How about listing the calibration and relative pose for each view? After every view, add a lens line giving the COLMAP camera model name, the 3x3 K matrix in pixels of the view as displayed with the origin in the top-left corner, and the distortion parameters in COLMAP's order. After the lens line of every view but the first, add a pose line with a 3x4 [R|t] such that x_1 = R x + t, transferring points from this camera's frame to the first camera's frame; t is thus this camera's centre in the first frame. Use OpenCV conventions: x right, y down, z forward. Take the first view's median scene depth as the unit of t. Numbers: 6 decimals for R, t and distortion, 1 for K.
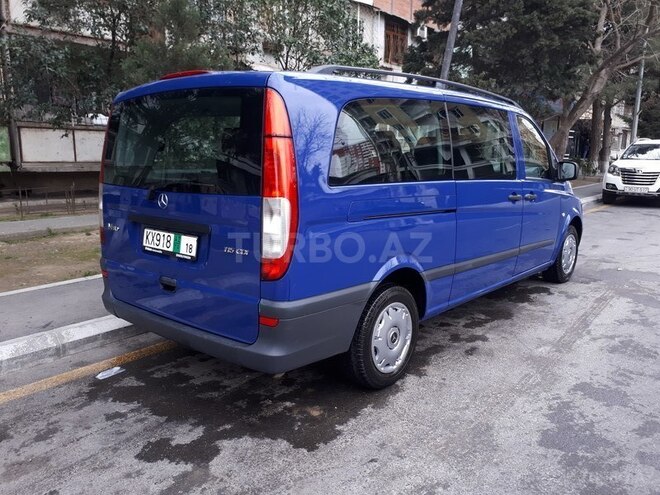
lens RADIAL K [[531.6, 0, 329.2], [0, 531.6, 243.2], [0, 0, 1]] dist [0.010270, -0.006791]
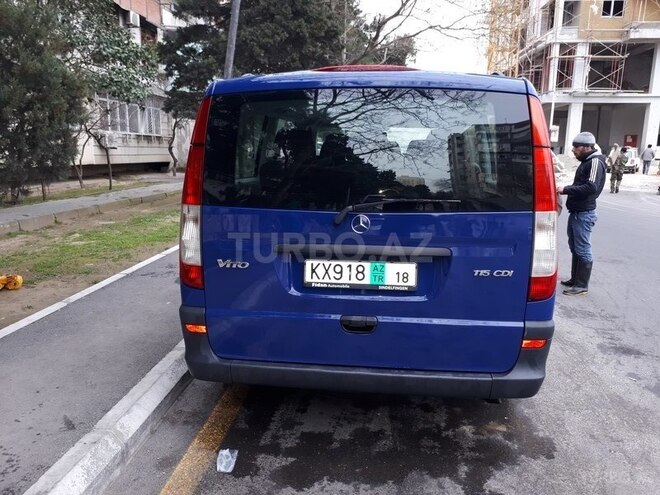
lens RADIAL K [[533.1, 0, 330.0], [0, 533.1, 247.5], [0, 0, 1]] dist [0.003089, 0.002828]
pose [[0.827652, -0.098615, 0.552510, -0.773169], [0.090316, 0.995014, 0.042305, -0.078502], [-0.553927, 0.014887, 0.832432, 0.345363]]
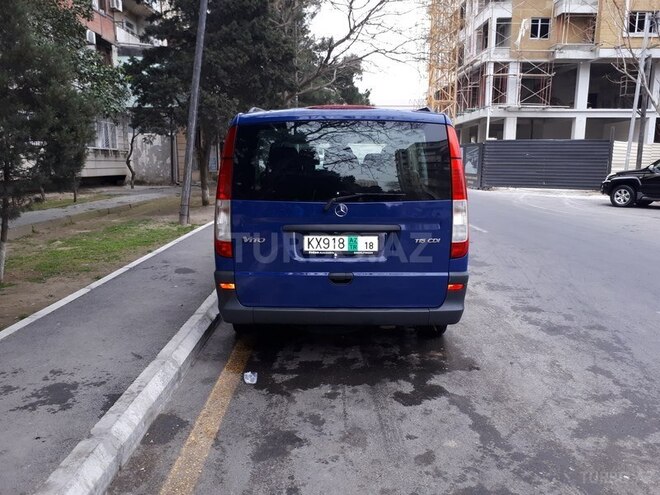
lens RADIAL K [[531.6, 0, 329.2], [0, 531.6, 243.2], [0, 0, 1]] dist [0.010270, -0.006791]
pose [[0.771252, -0.099353, 0.628729, -1.066563], [0.110266, 0.993664, 0.021758, -0.031766], [-0.626907, 0.052546, 0.777320, 0.078066]]
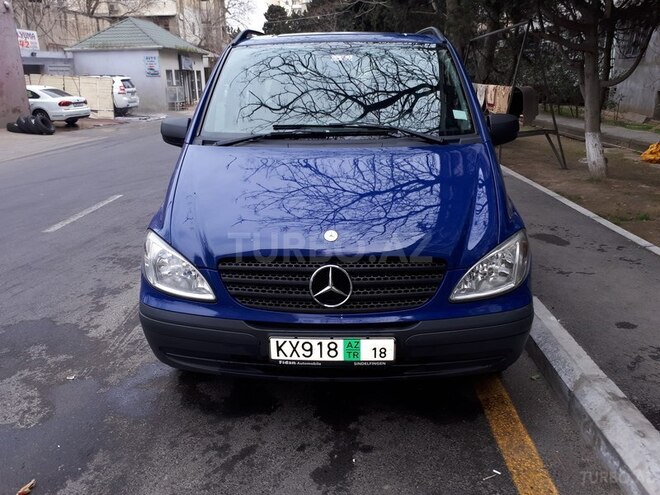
lens RADIAL K [[531.6, 0, 329.2], [0, 531.6, 243.2], [0, 0, 1]] dist [0.010270, -0.006791]
pose [[-0.786768, 0.179593, -0.590545, 1.201665], [-0.099555, 0.907288, 0.408554, -0.497332], [0.609168, 0.380229, -0.695946, 2.733661]]
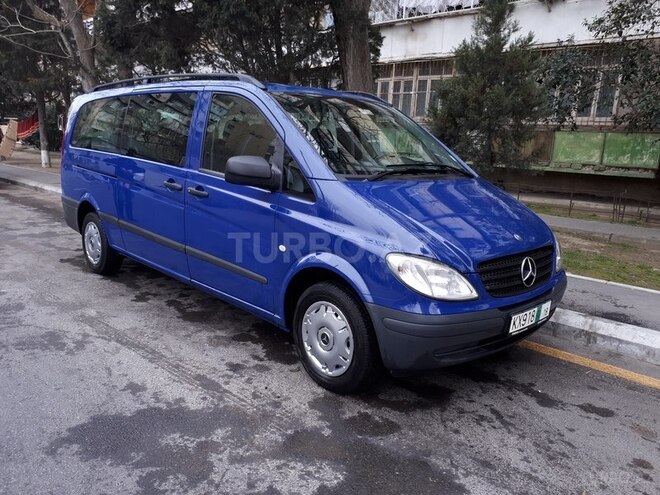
lens RADIAL K [[533.1, 0, 330.0], [0, 533.1, 247.5], [0, 0, 1]] dist [0.003089, 0.002828]
pose [[-0.091139, 0.186759, -0.978169, 1.820099], [-0.211464, 0.956226, 0.202272, -0.330379], [0.973127, 0.225282, -0.047656, 1.937284]]
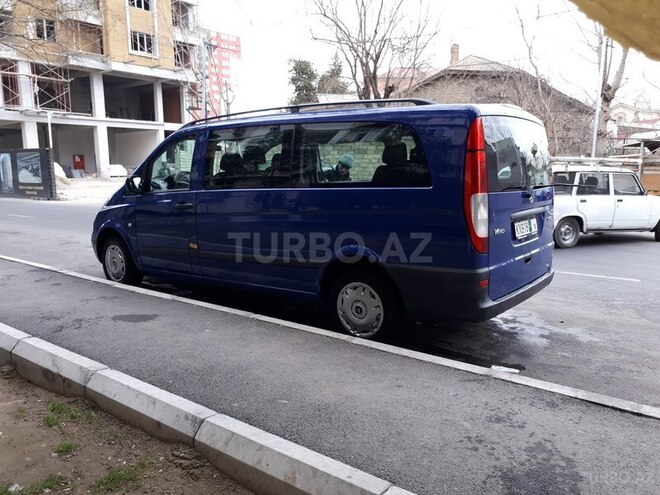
lens RADIAL K [[531.6, 0, 329.2], [0, 531.6, 243.2], [0, 0, 1]] dist [0.010270, -0.006791]
pose [[-0.038864, -0.143123, 0.988942, -1.626760], [0.181718, 0.972174, 0.147838, -0.255488], [-0.982582, 0.185454, -0.011774, 1.507491]]
